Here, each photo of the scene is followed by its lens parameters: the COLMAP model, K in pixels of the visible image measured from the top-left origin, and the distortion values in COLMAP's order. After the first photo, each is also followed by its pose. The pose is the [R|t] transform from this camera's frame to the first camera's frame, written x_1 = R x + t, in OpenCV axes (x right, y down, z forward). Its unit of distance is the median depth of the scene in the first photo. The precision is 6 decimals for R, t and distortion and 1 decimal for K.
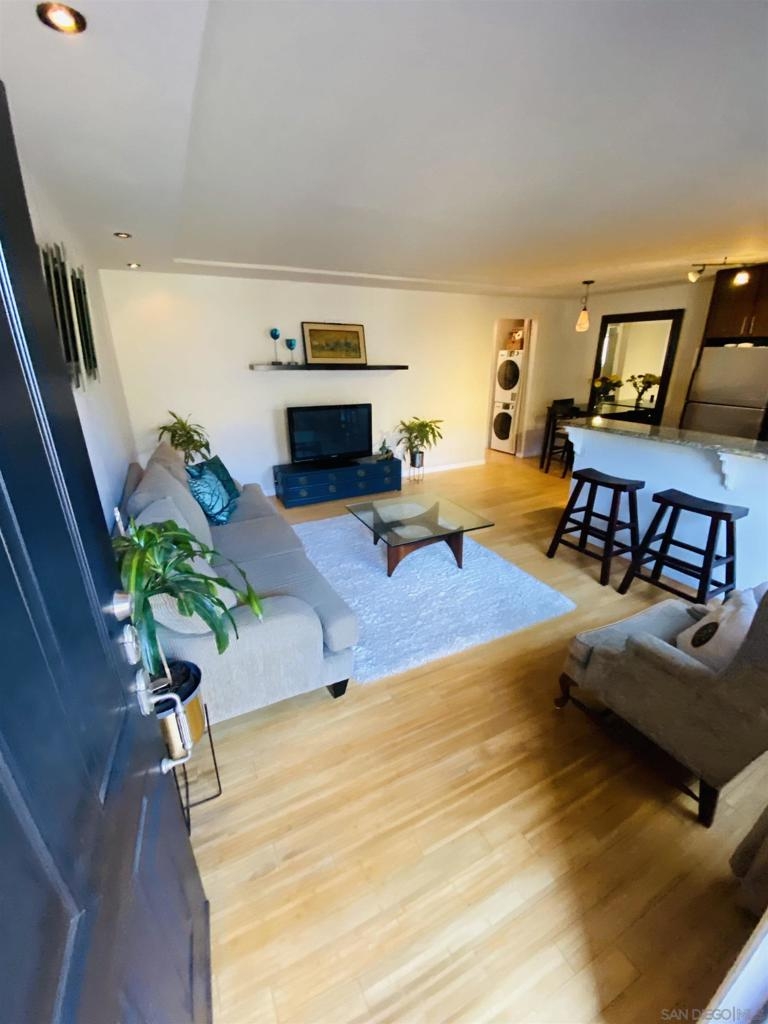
lens RADIAL K [[417.2, 0, 386.6], [0, 417.2, 513.3], [0, 0, 1]] dist [0.045725, -0.031359]
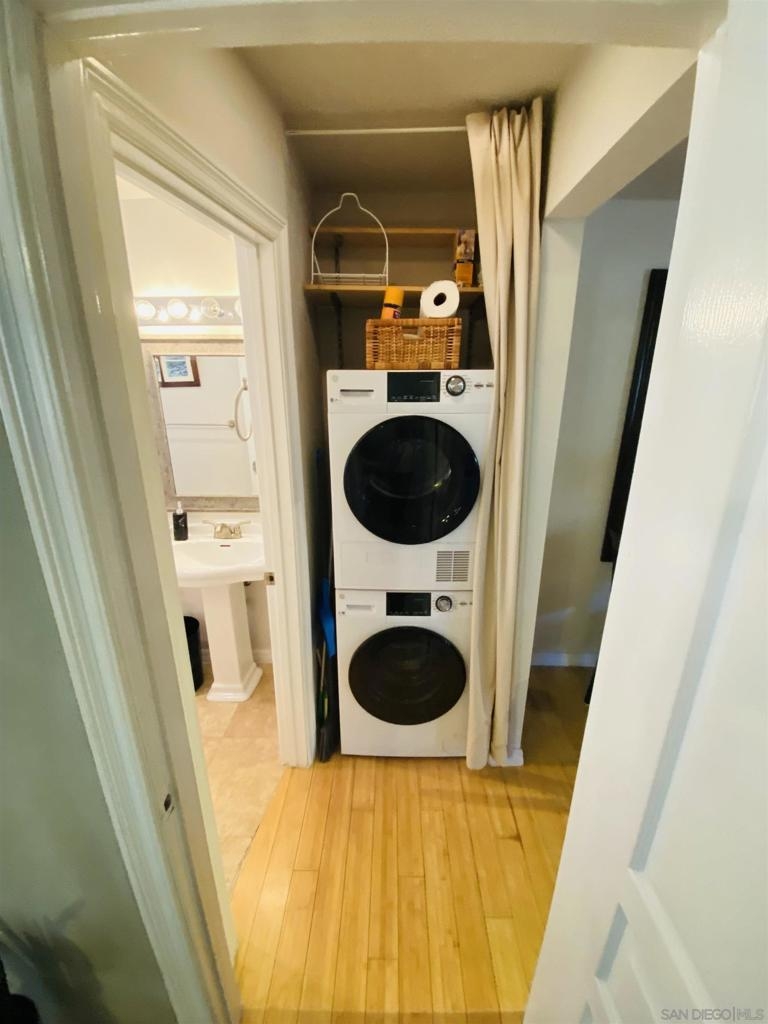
lens RADIAL K [[417.2, 0, 386.6], [0, 417.2, 513.3], [0, 0, 1]] dist [0.045725, -0.031359]
pose [[0.469347, -0.262564, 0.843074, 0.128674], [0.306325, 0.943891, 0.123428, -0.455721], [-0.828178, 0.200325, 0.523442, 1.192853]]
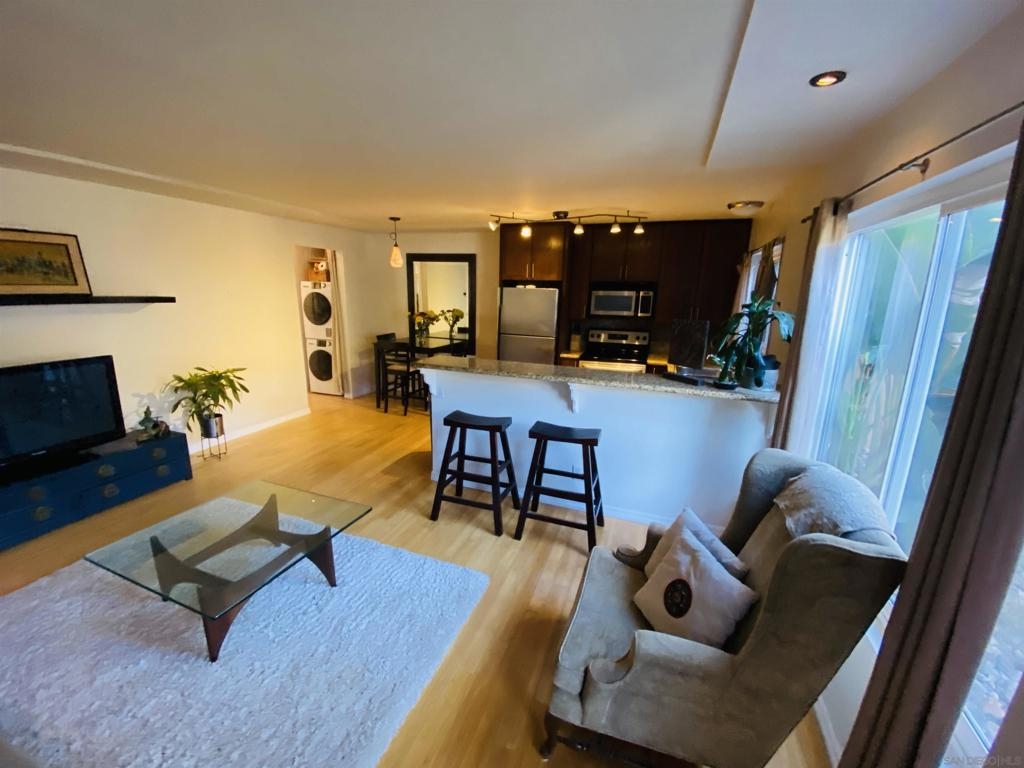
lens RADIAL K [[417.2, 0, 506.3], [0, 417.2, 385.8], [0, 0, 1]] dist [0.045725, -0.031359]
pose [[0.745235, -0.126345, 0.654723, -0.016544], [0.209154, 0.976624, -0.049605, -0.061178], [-0.633150, 0.173905, 0.754240, 0.155731]]
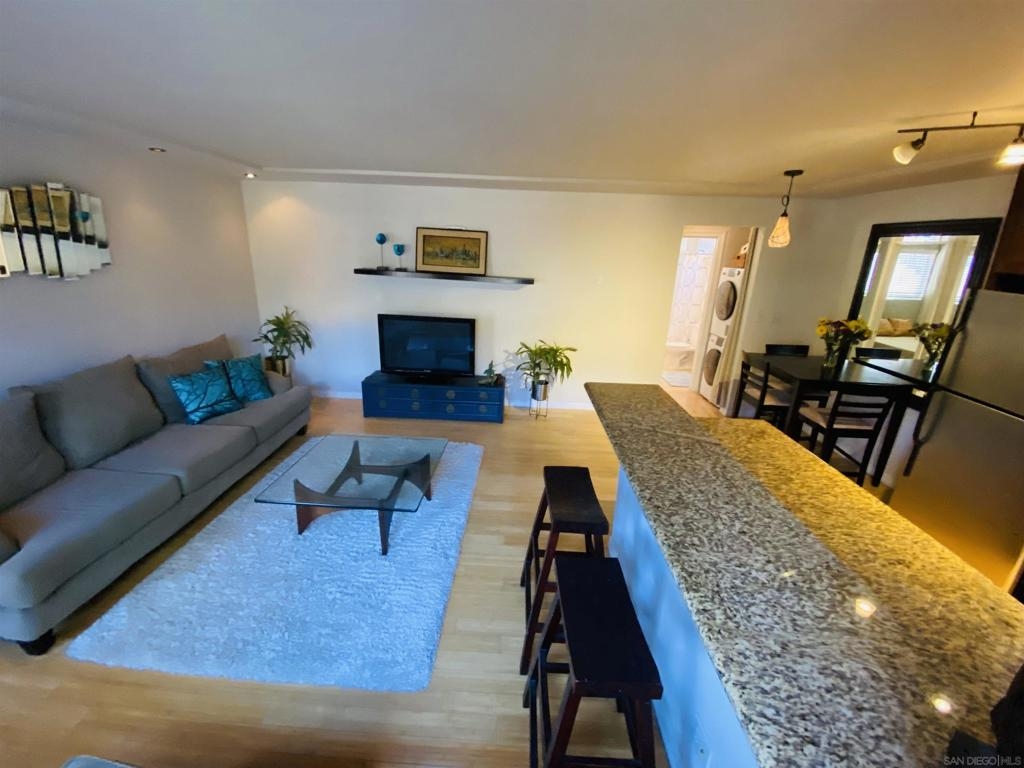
lens RADIAL K [[417.2, 0, 506.3], [0, 417.2, 385.8], [0, 0, 1]] dist [0.045725, -0.031359]
pose [[0.871383, 0.186700, -0.453691, 0.418702], [-0.213918, 0.976811, -0.008892, -0.127734], [0.441510, 0.104801, 0.891115, 0.258677]]
